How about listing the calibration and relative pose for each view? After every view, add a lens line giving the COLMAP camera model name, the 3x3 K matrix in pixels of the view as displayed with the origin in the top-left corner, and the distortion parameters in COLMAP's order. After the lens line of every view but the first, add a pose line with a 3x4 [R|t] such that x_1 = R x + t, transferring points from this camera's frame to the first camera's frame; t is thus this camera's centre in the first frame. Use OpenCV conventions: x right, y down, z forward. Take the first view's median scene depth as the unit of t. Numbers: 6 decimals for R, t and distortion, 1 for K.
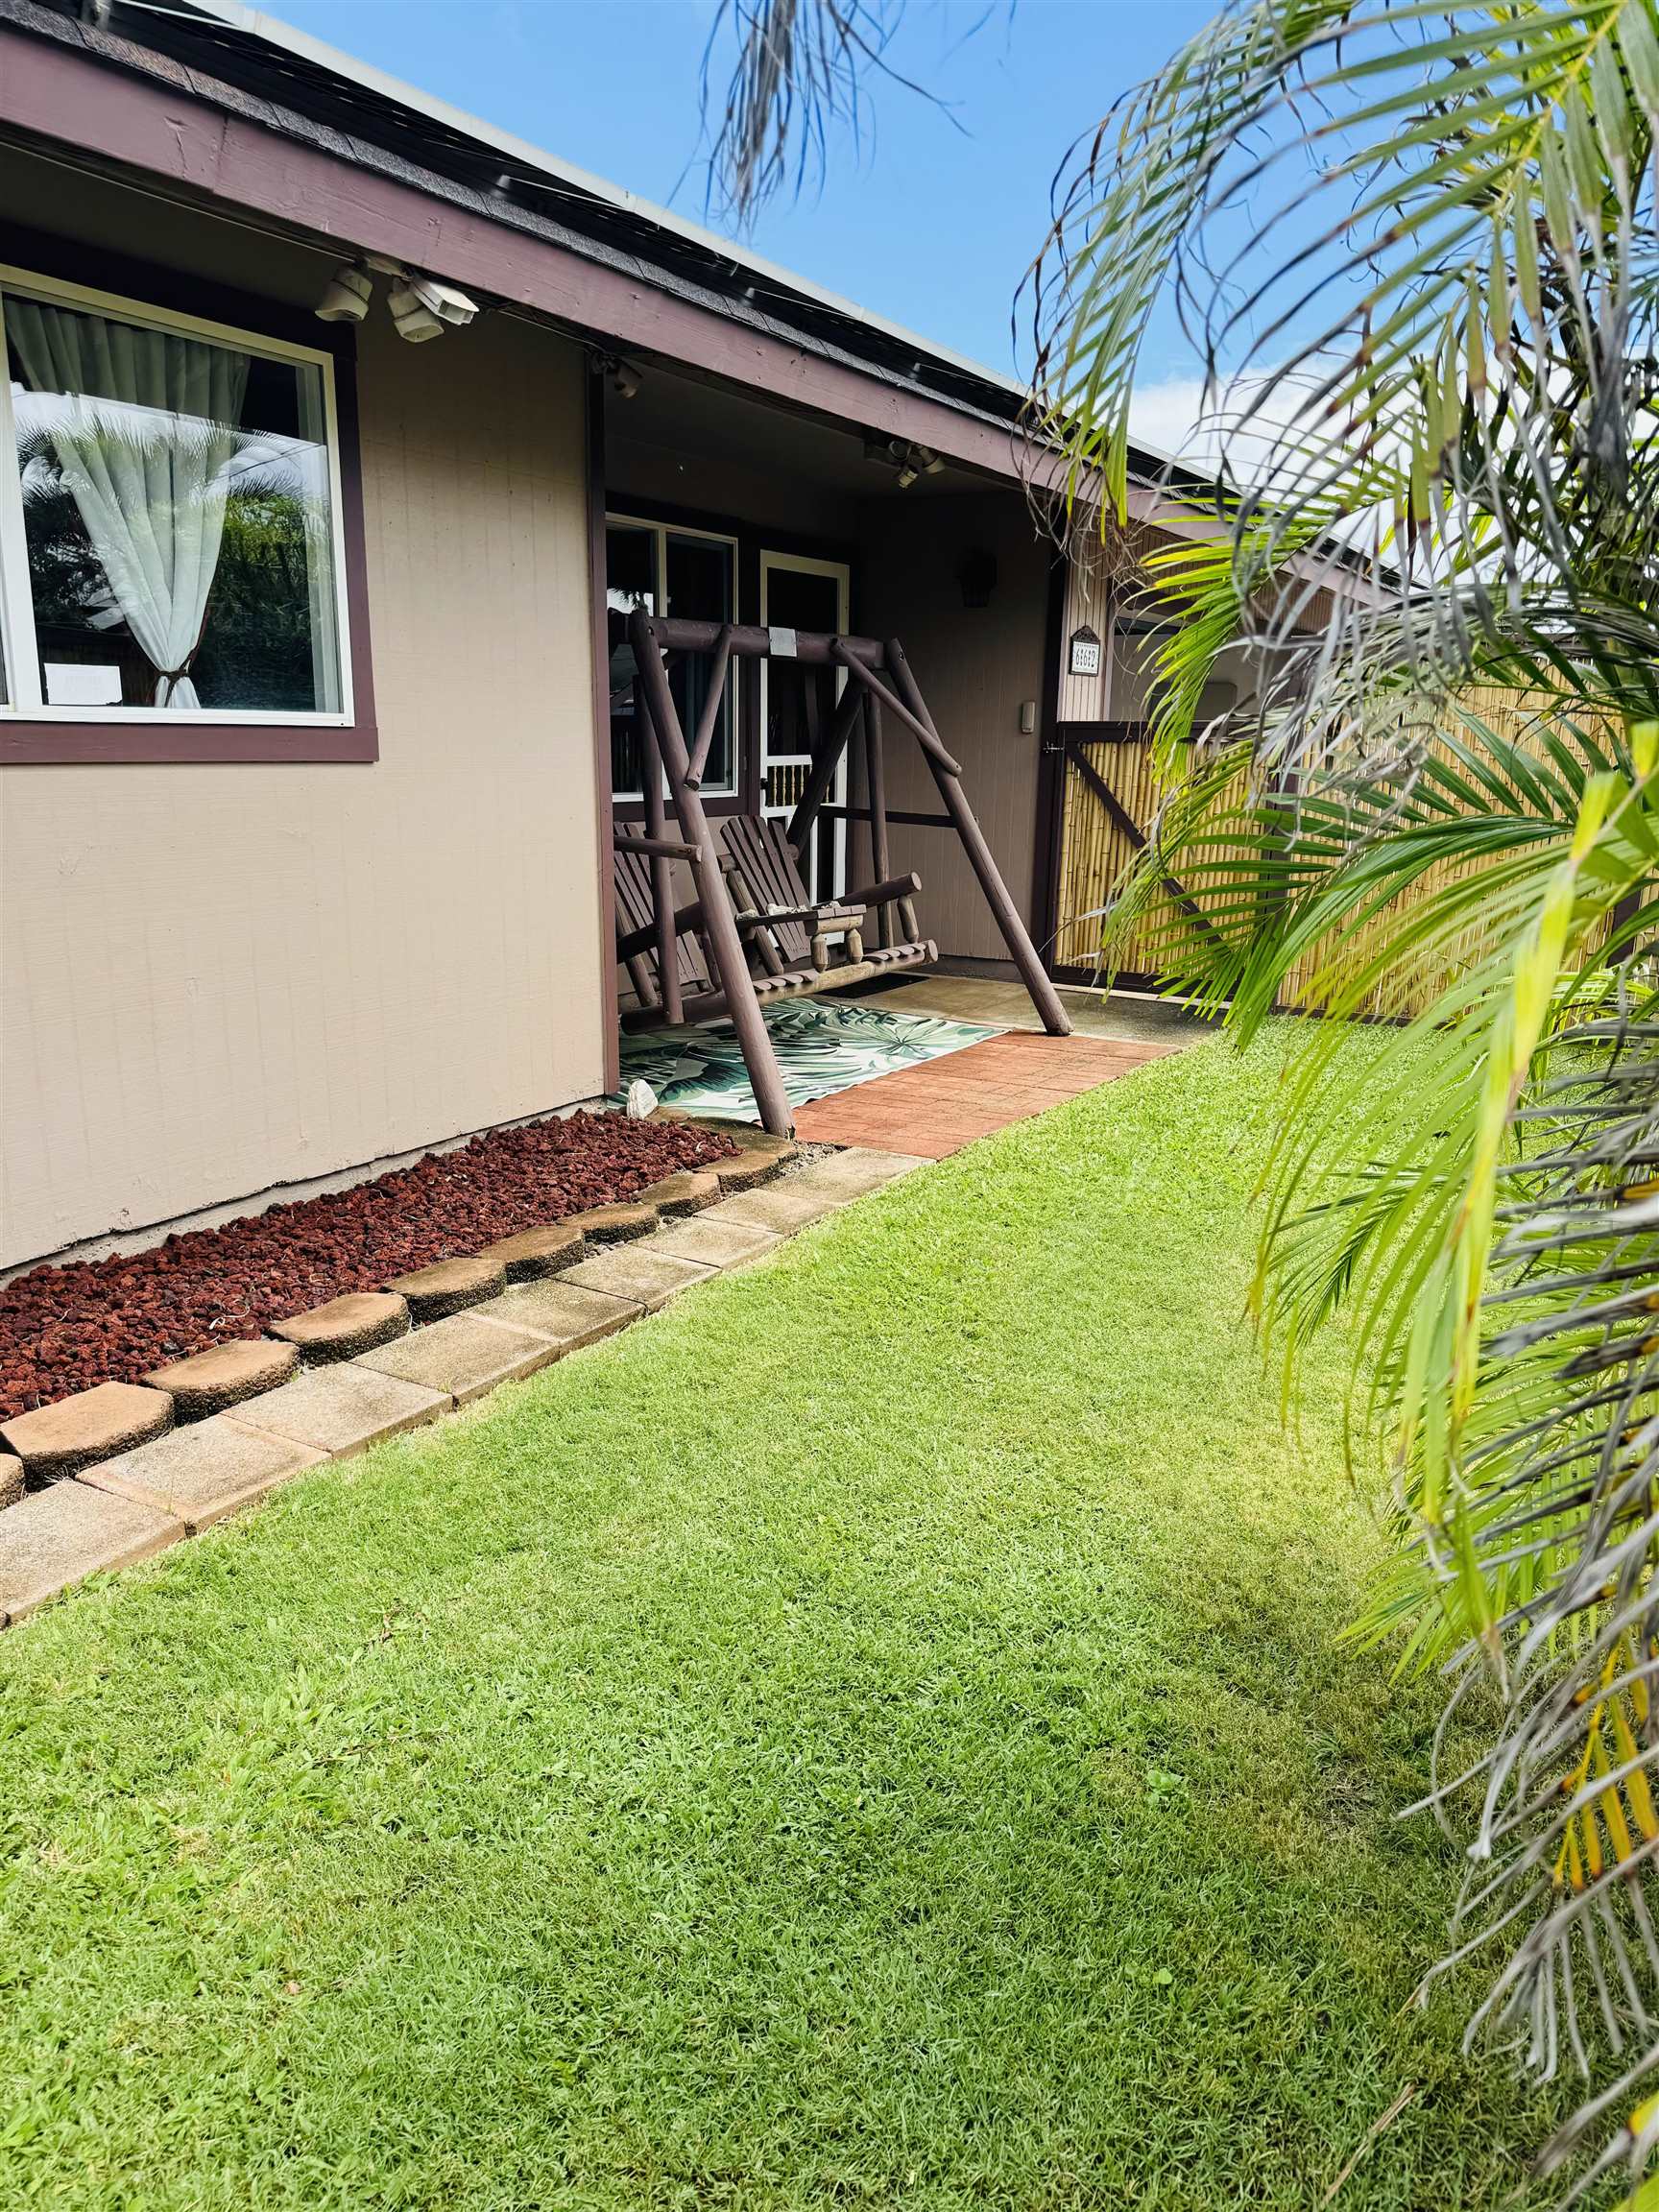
lens RADIAL K [[1540.5, 0, 841.5], [0, 1540.5, 1119.6], [0, 0, 1]] dist [0.086317, -0.142618]
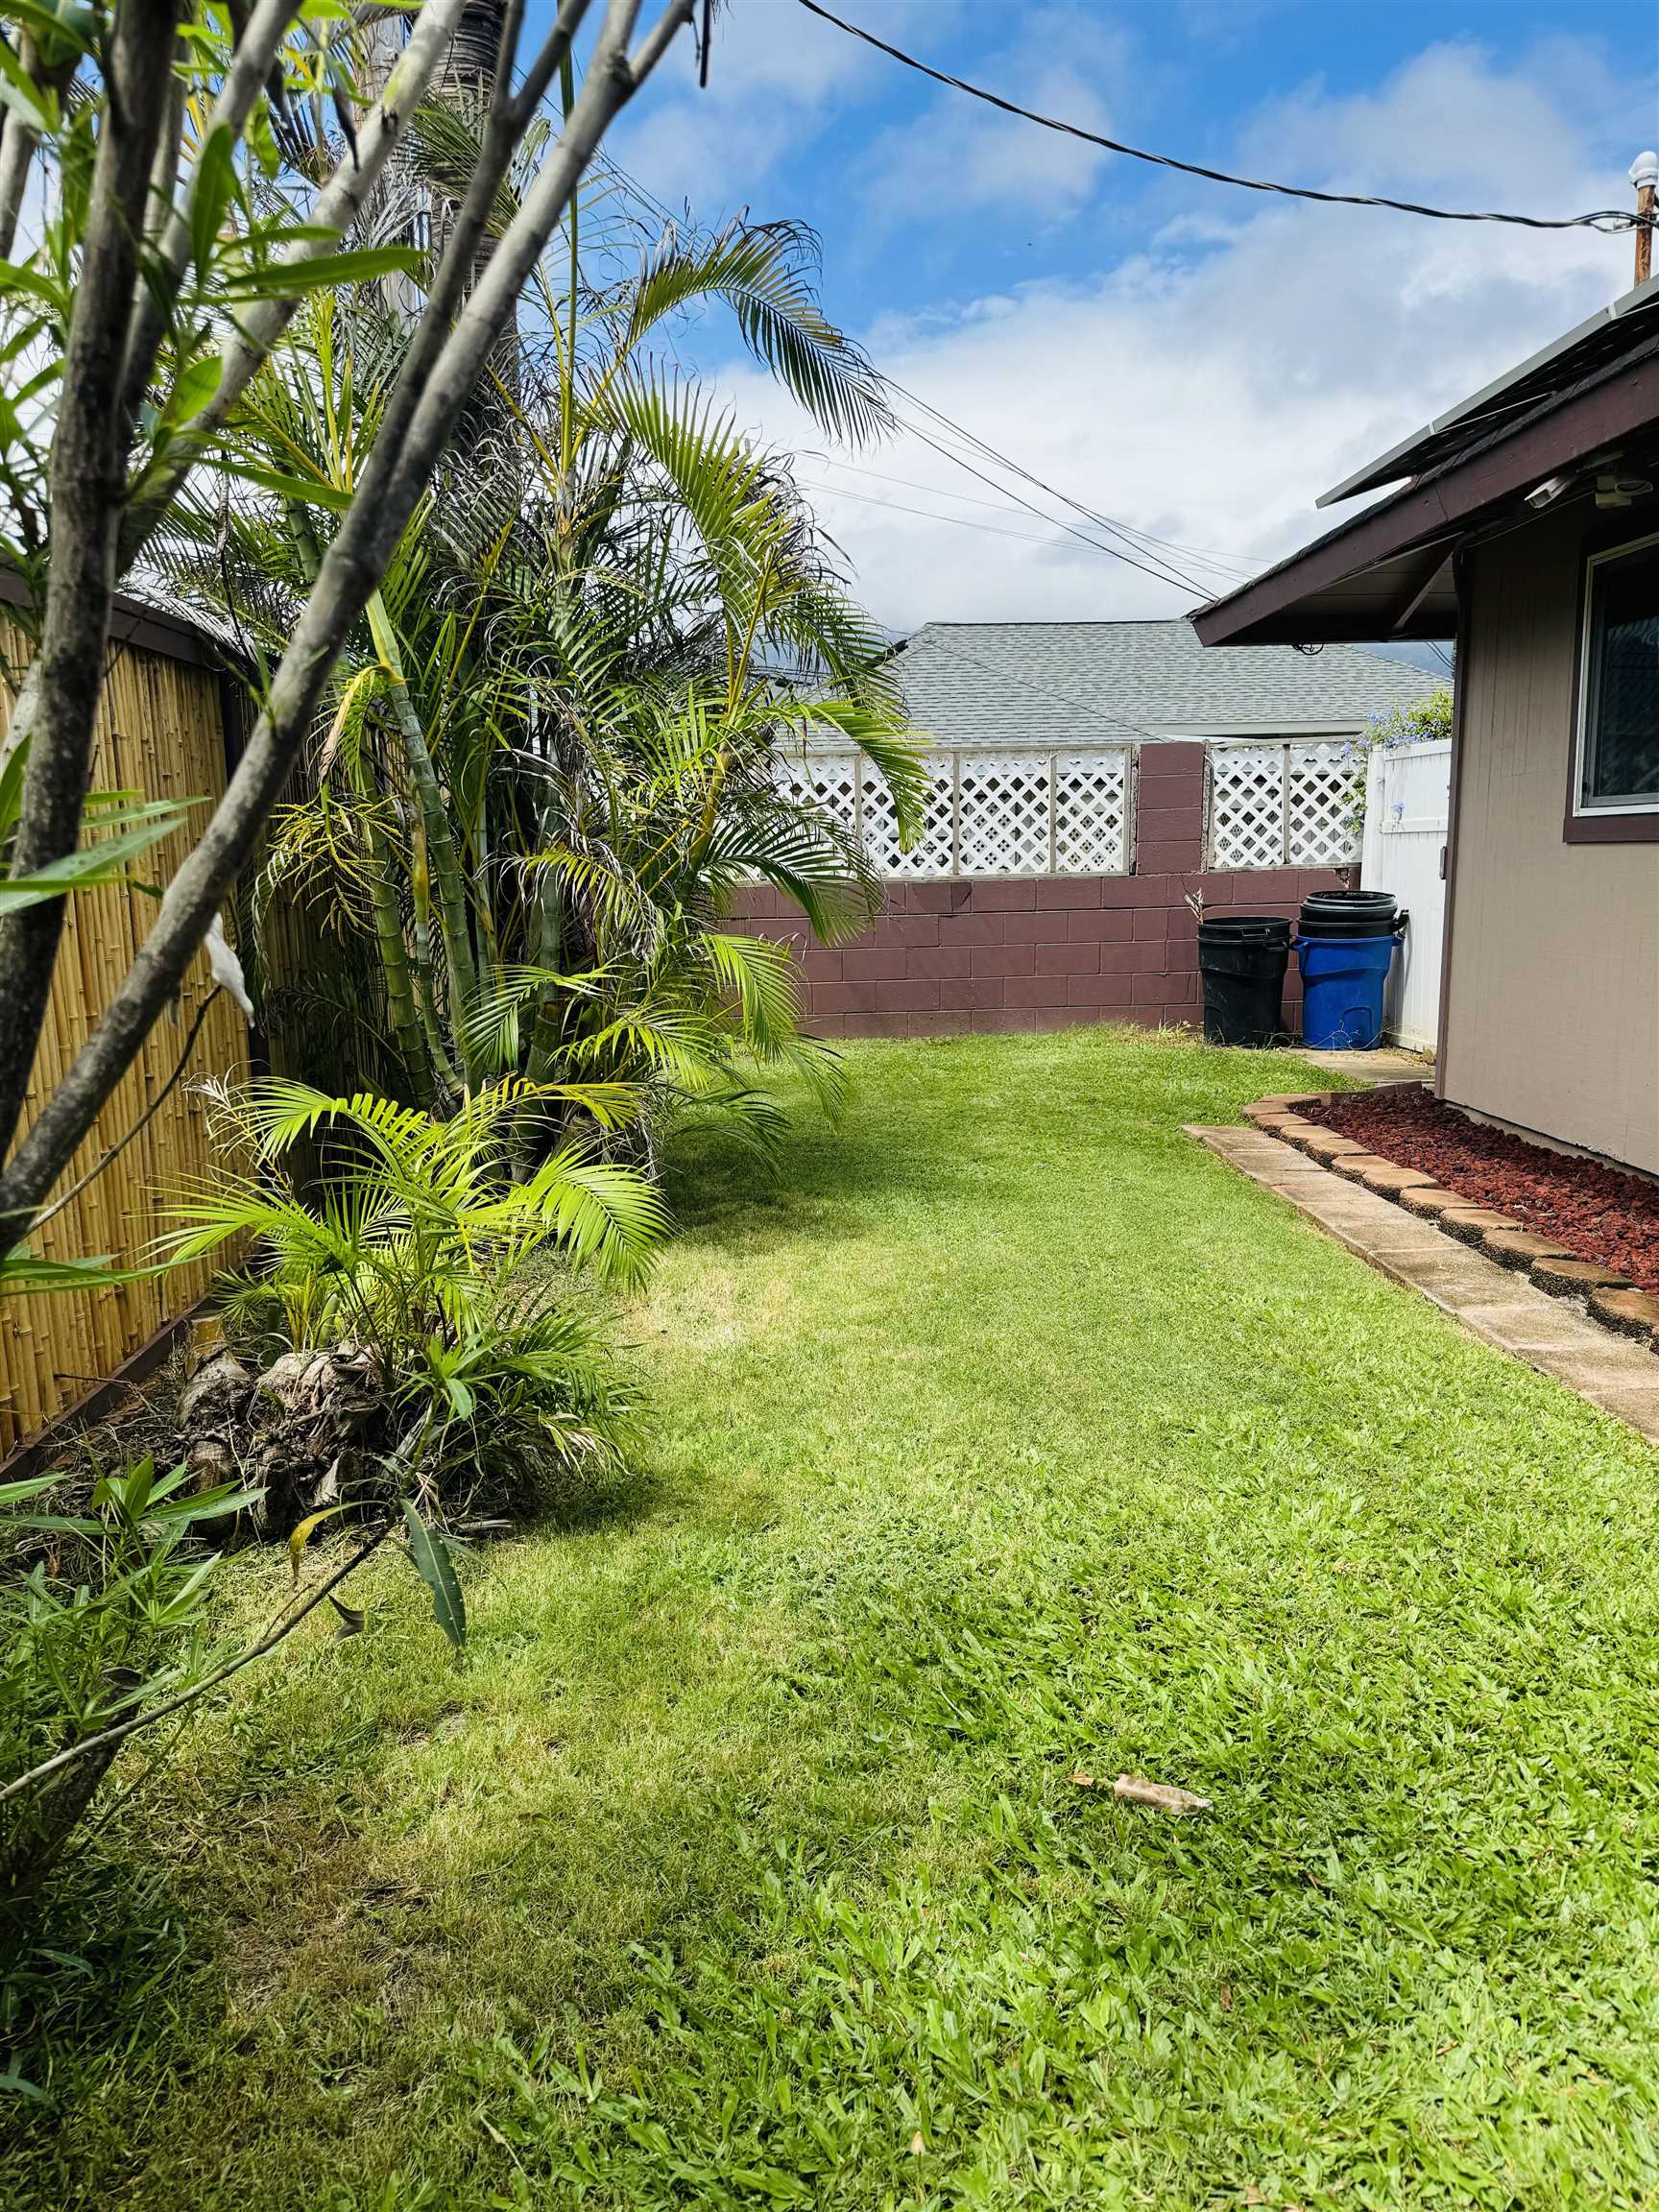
lens RADIAL K [[1540.5, 0, 841.5], [0, 1540.5, 1119.6], [0, 0, 1]] dist [0.086317, -0.142618]
pose [[-0.841502, 0.085140, -0.533504, 0.886069], [-0.133613, 0.924030, 0.358213, -0.372845], [0.523471, 0.372720, -0.766197, 1.666152]]
